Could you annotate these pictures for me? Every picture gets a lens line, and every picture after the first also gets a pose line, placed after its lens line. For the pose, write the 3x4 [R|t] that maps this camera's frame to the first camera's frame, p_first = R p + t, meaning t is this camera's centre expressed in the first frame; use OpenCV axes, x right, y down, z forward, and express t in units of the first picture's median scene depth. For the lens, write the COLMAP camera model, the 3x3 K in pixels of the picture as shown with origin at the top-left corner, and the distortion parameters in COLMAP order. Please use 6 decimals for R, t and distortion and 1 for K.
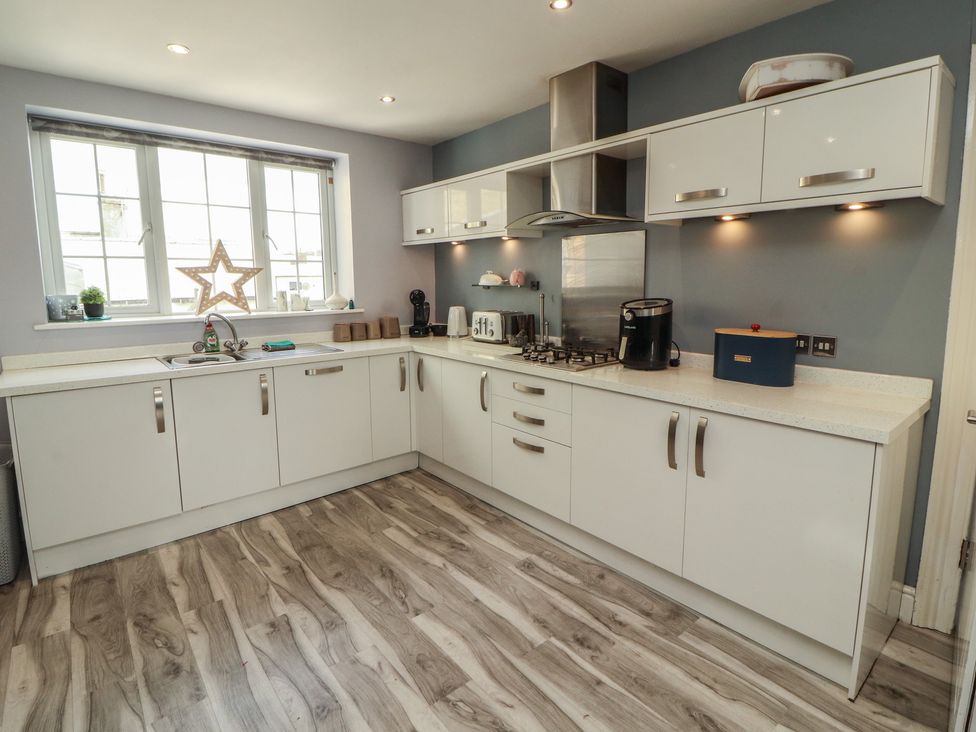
lens RADIAL K [[510.7, 0, 498.9], [0, 510.7, 340.8], [0, 0, 1]] dist [-0.010127, -0.008120]
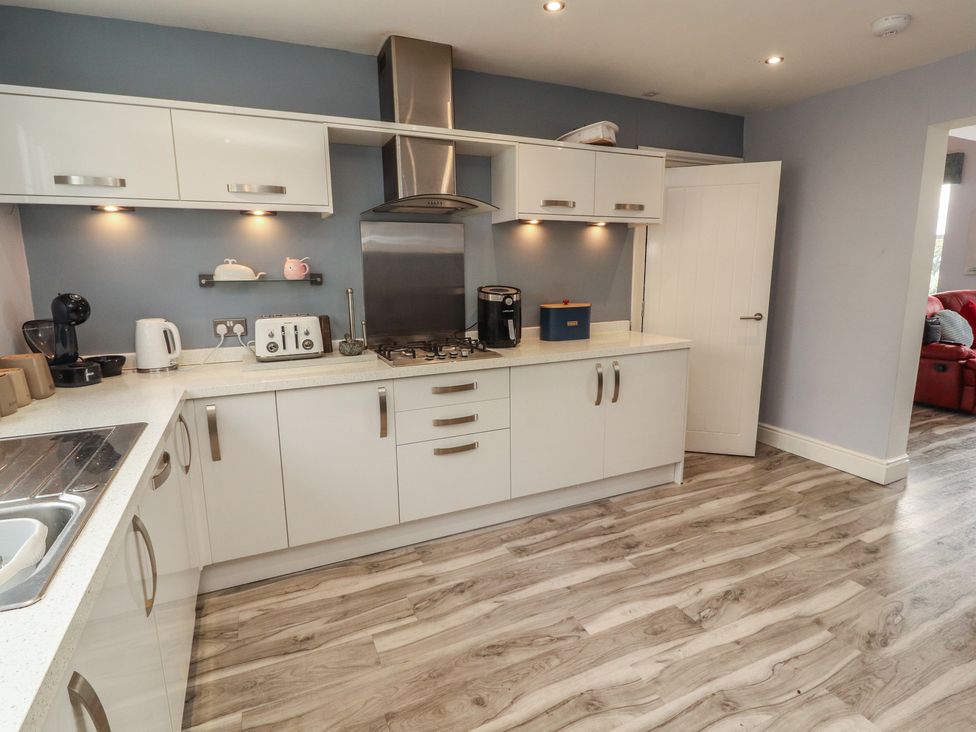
lens RADIAL K [[510.7, 0, 482.0], [0, 510.7, 361.8], [0, 0, 1]] dist [-0.010127, -0.008120]
pose [[0.271543, -0.162366, 0.948632, -0.968065], [0.131992, 0.982636, 0.130403, -0.080178], [-0.953332, 0.089801, 0.288259, 0.833278]]
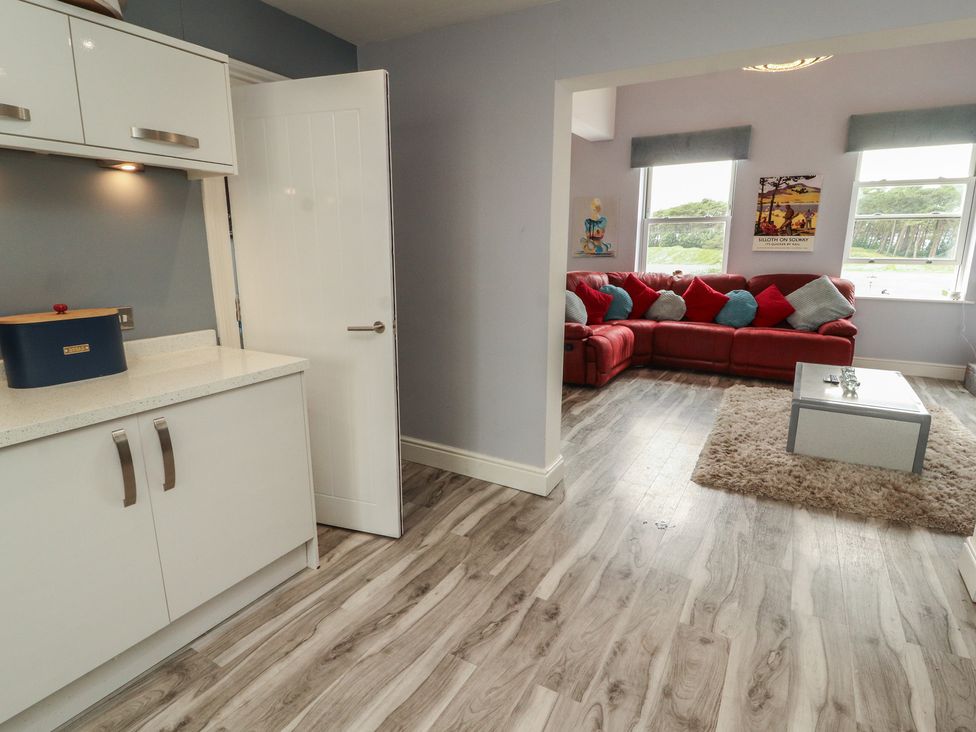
lens RADIAL K [[521.0, 0, 489.9], [0, 521.0, 368.3], [0, 0, 1]] dist [-0.028873, 0.000237]
pose [[-0.349352, -0.198078, 0.915816, -0.440703], [0.120058, 0.959881, 0.253407, -0.056887], [-0.929268, 0.198480, -0.311555, 0.665403]]
